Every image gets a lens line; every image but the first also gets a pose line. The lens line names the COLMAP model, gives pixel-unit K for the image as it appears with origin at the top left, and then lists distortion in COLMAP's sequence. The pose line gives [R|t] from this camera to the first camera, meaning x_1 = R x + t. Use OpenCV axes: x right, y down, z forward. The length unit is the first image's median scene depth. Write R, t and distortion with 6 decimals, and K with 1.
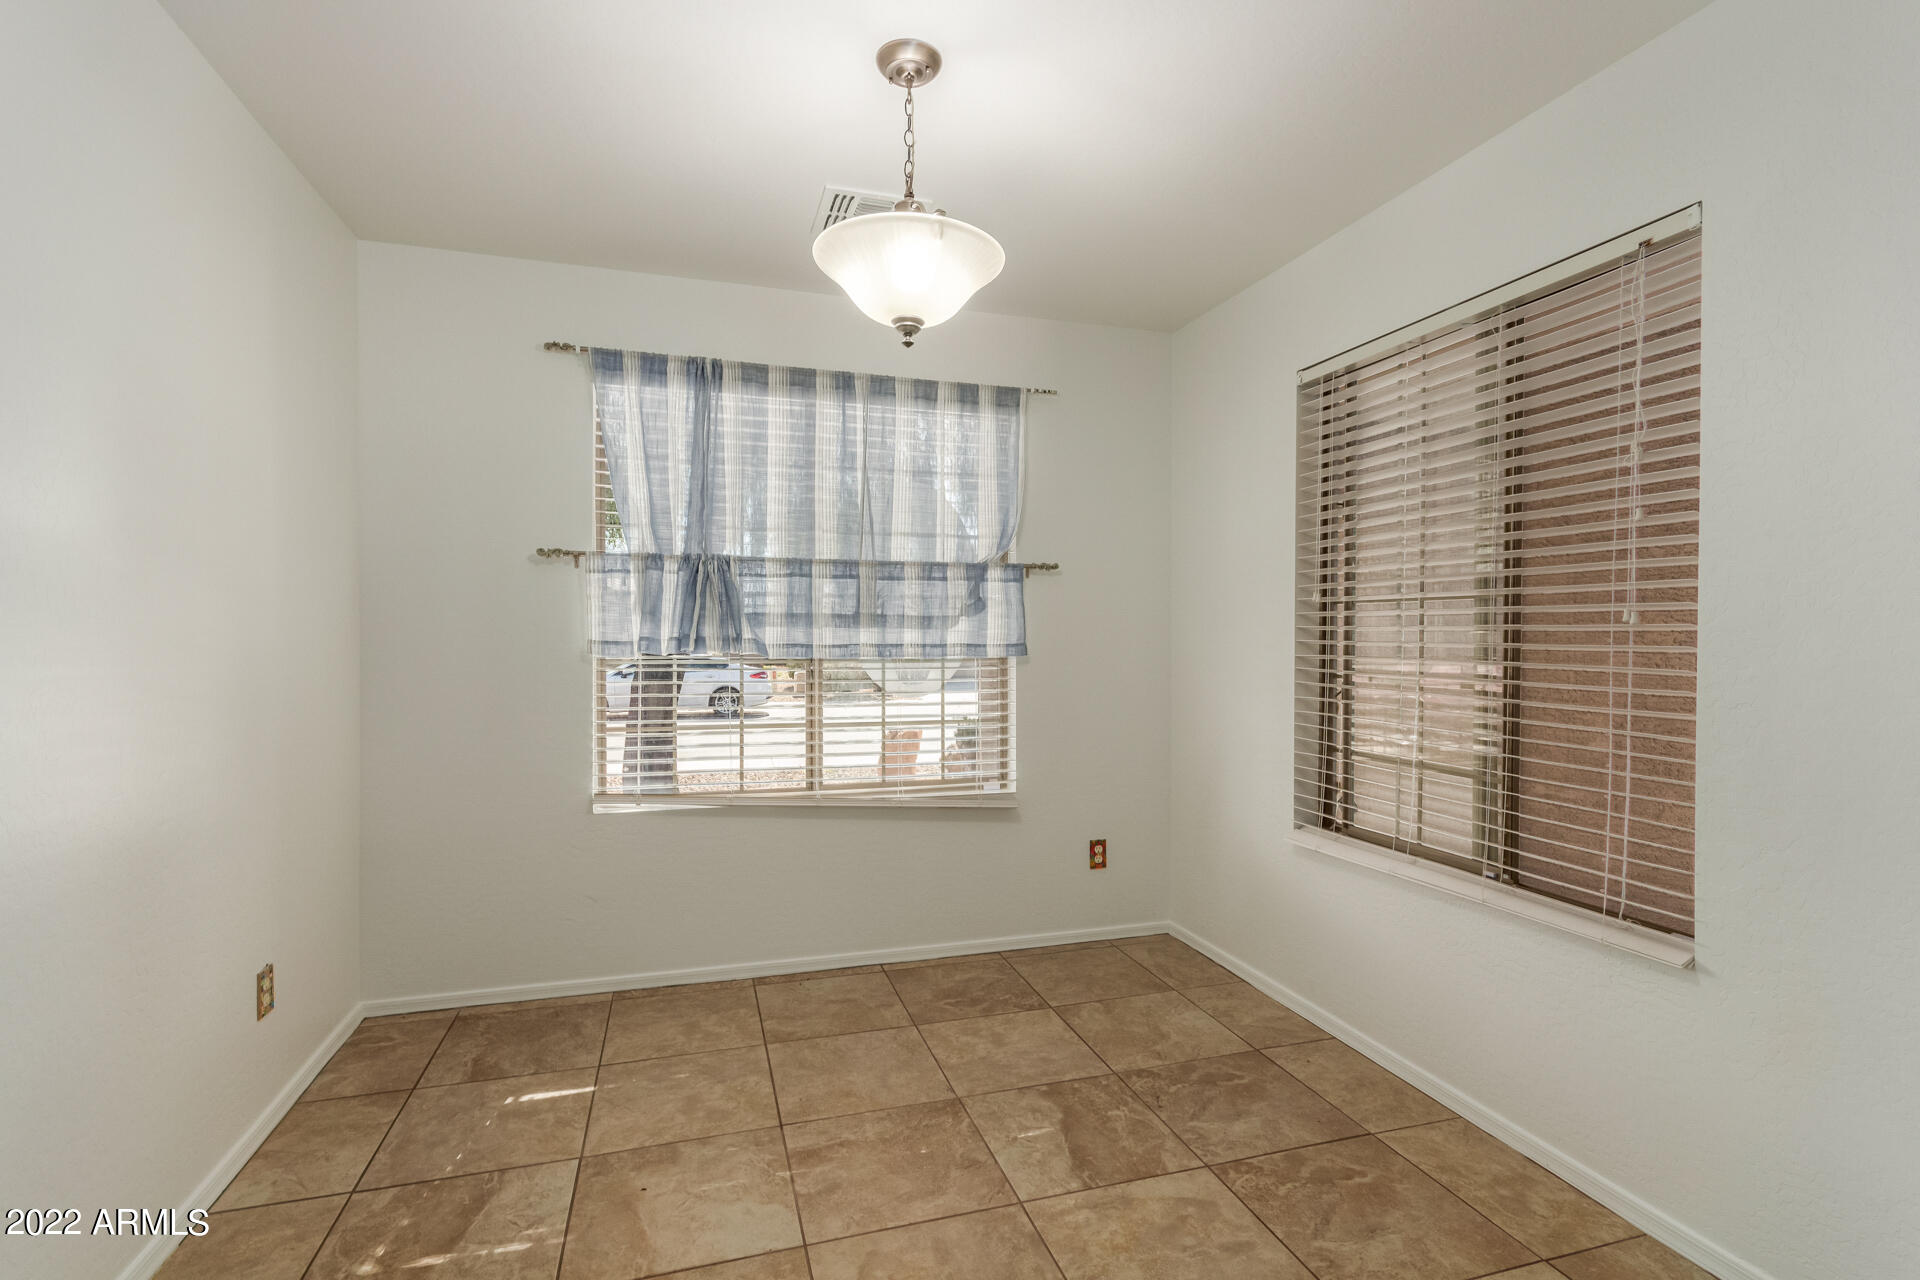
lens RADIAL K [[856.4, 0, 963.0], [0, 856.4, 637.9], [0, 0, 1]] dist [0.004977, 0.000622]
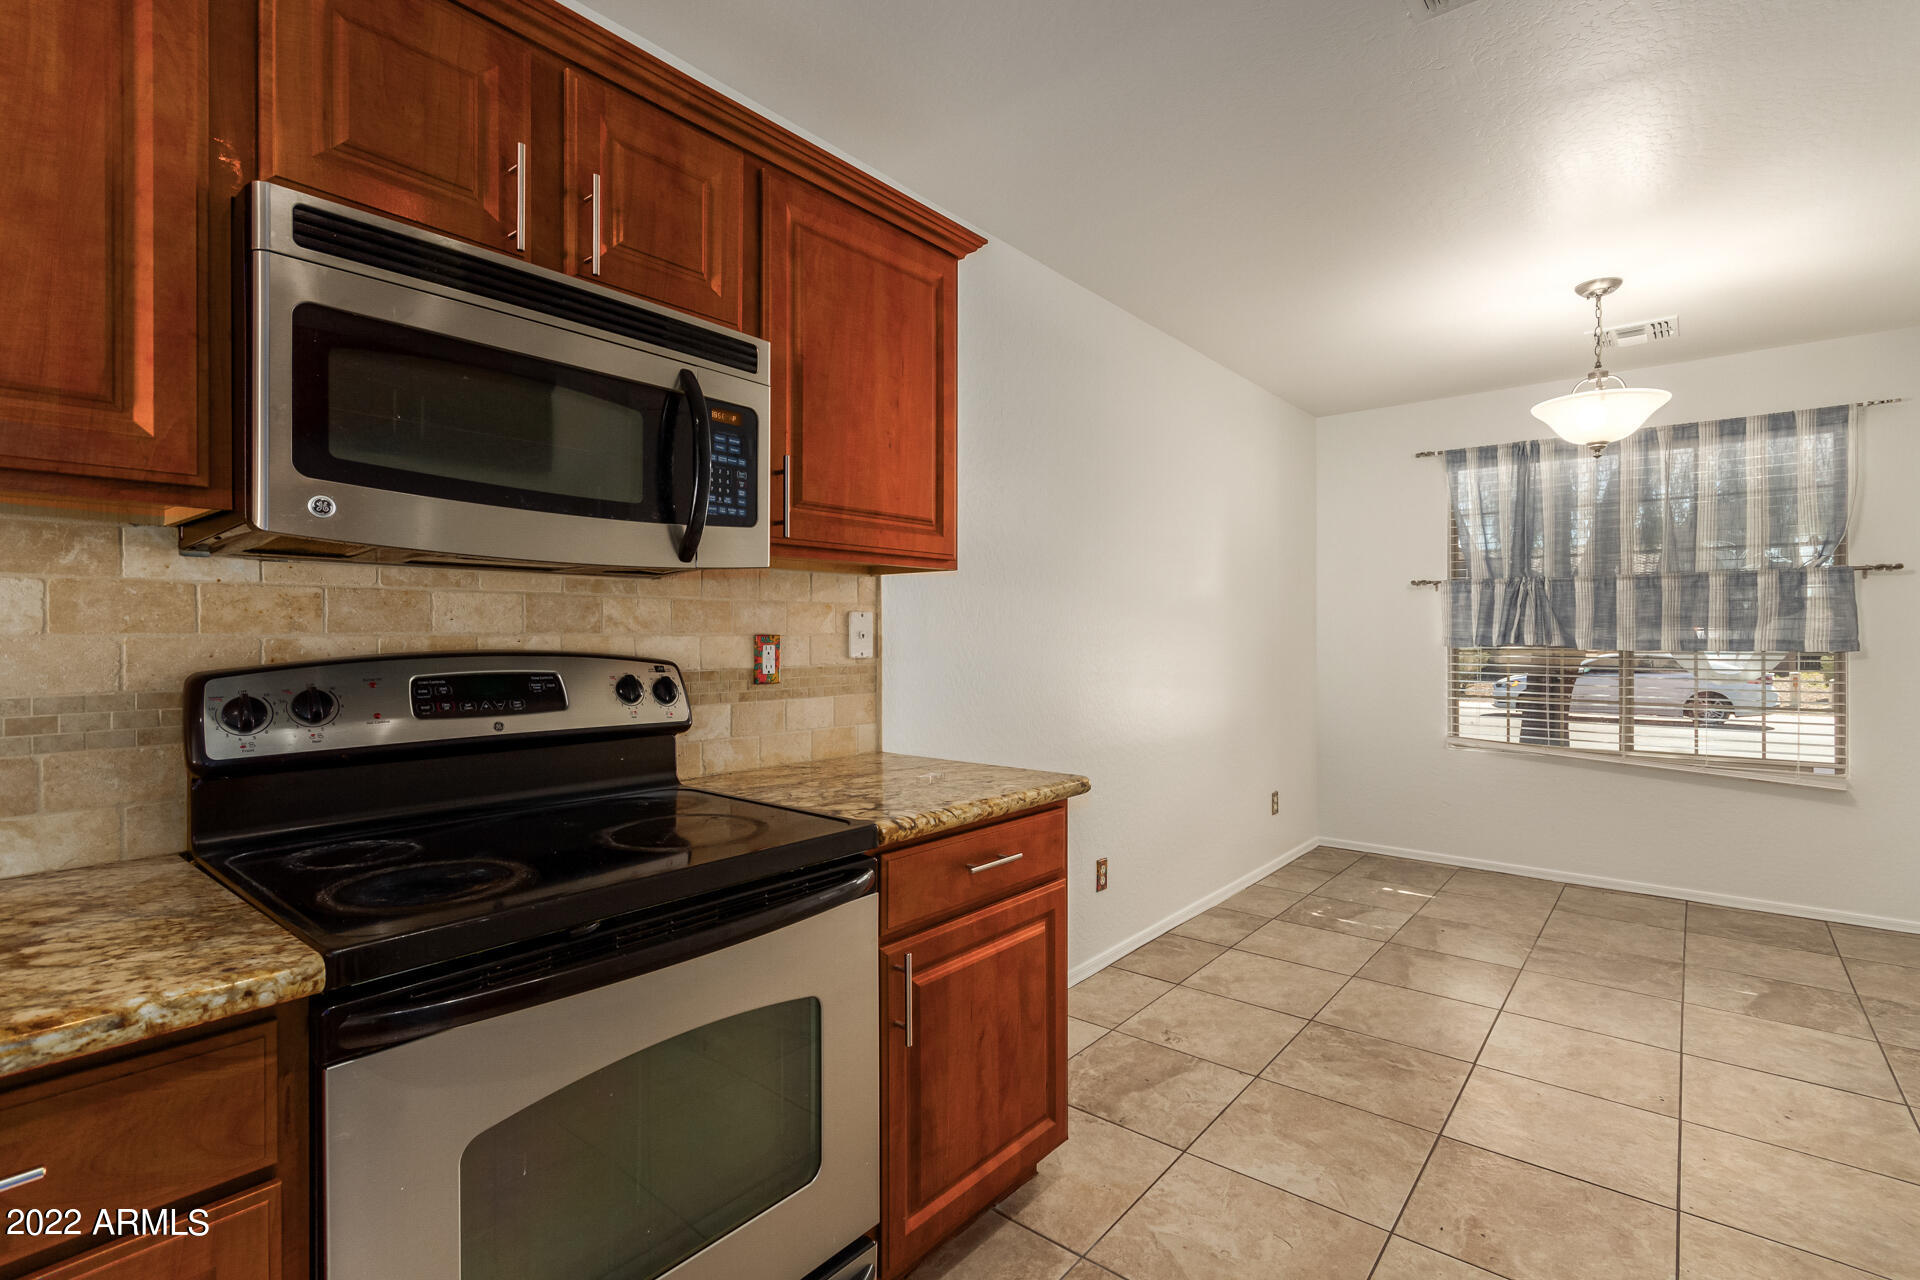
lens RADIAL K [[894.9, 0, 952.0], [0, 894.9, 639.7], [0, 0, 1]] dist [0.001641, 0.000333]
pose [[0.521938, 0.002318, -0.852980, 0.487284], [0.000356, 0.999996, 0.002935, 0.002411], [0.852983, -0.001836, 0.521935, -0.617359]]
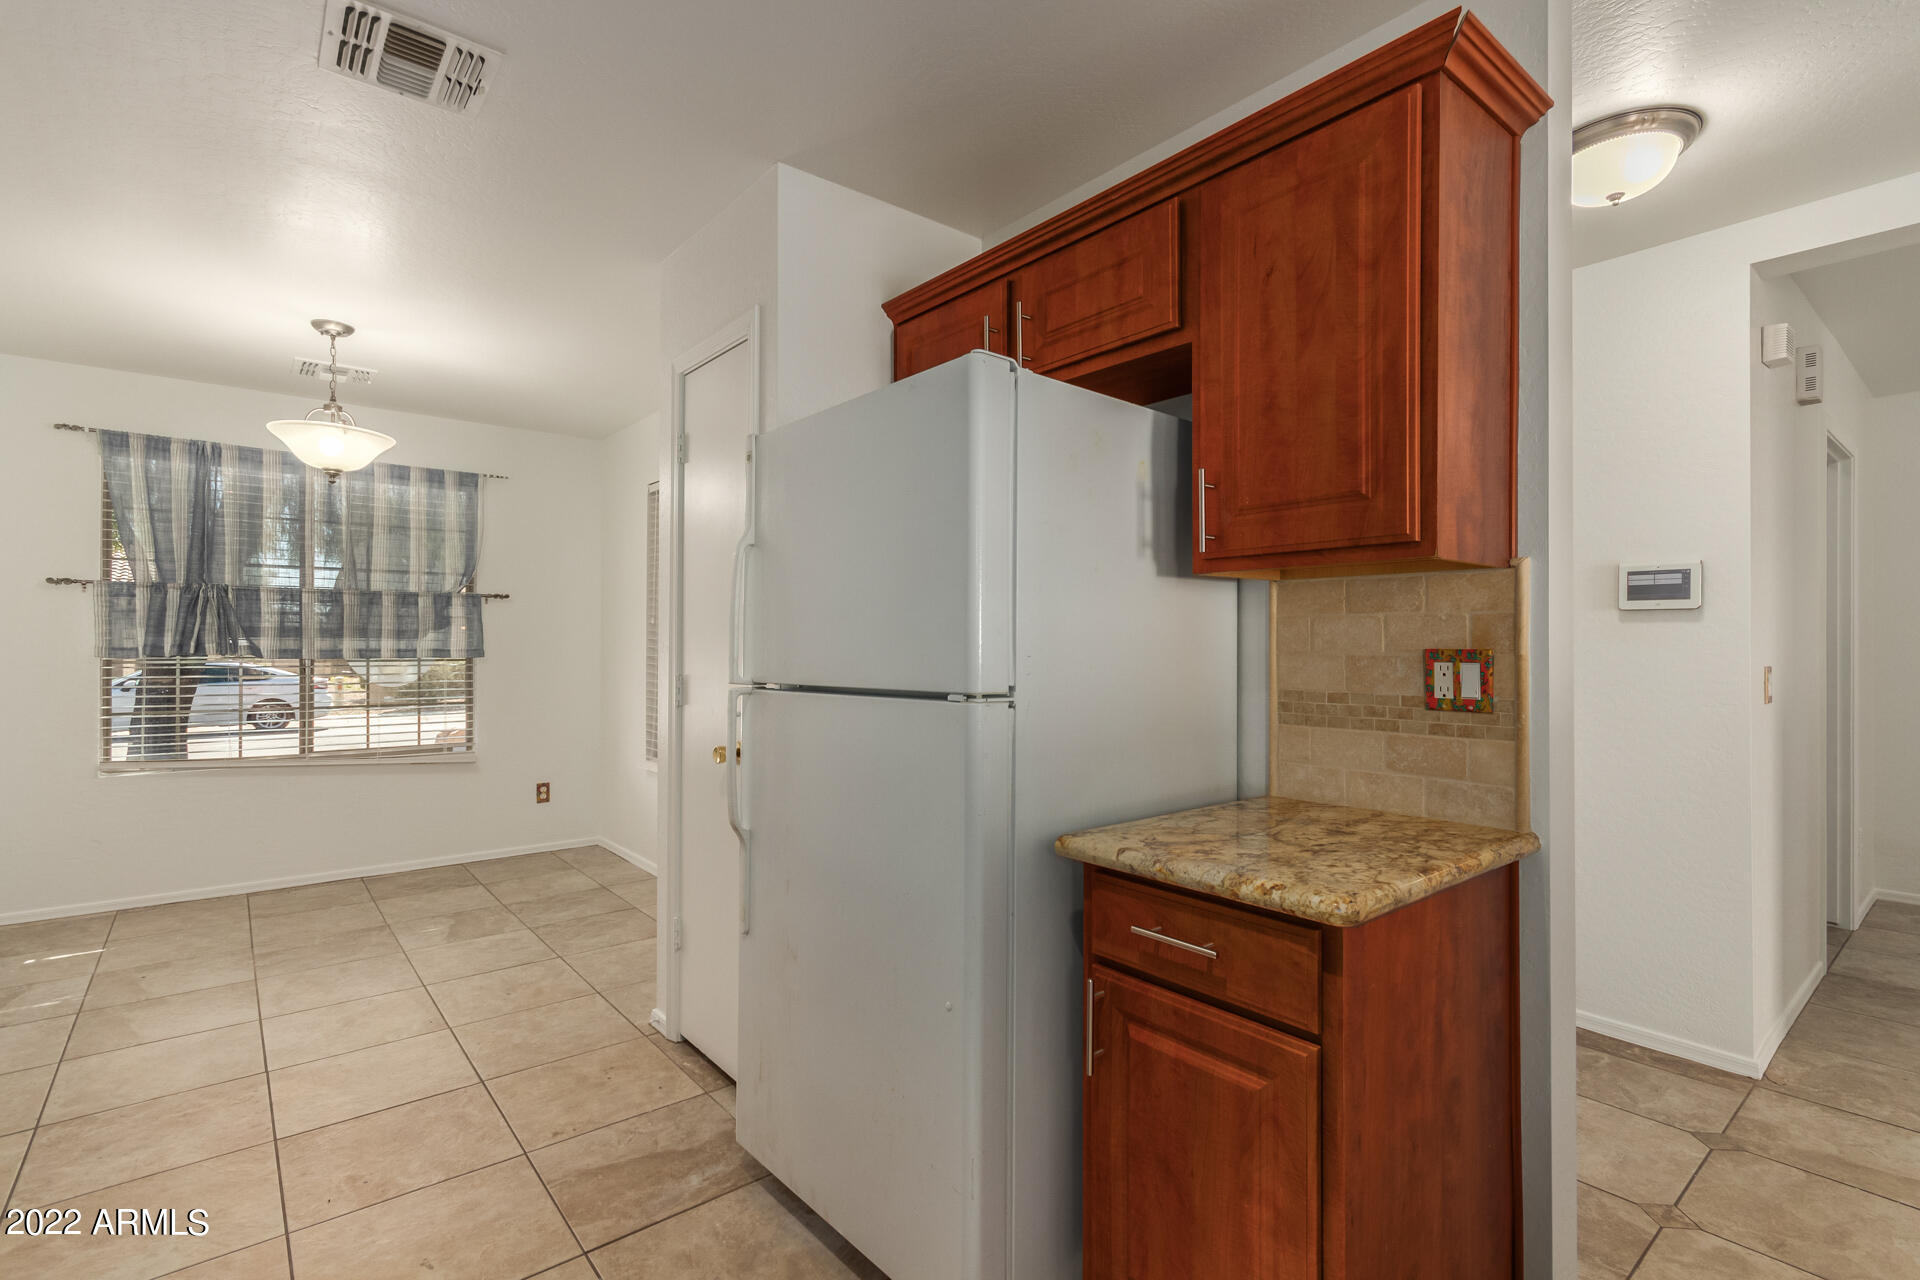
lens RADIAL K [[915.0, 0, 960.0], [0, 915.0, 640.0], [0, 0, 1]] dist [0.040623, -0.014836]
pose [[0.938128, 0.001765, 0.346284, 0.320559], [0.000482, 0.999979, -0.006403, 0.002079], [-0.346288, 0.006174, 0.938108, -0.834417]]
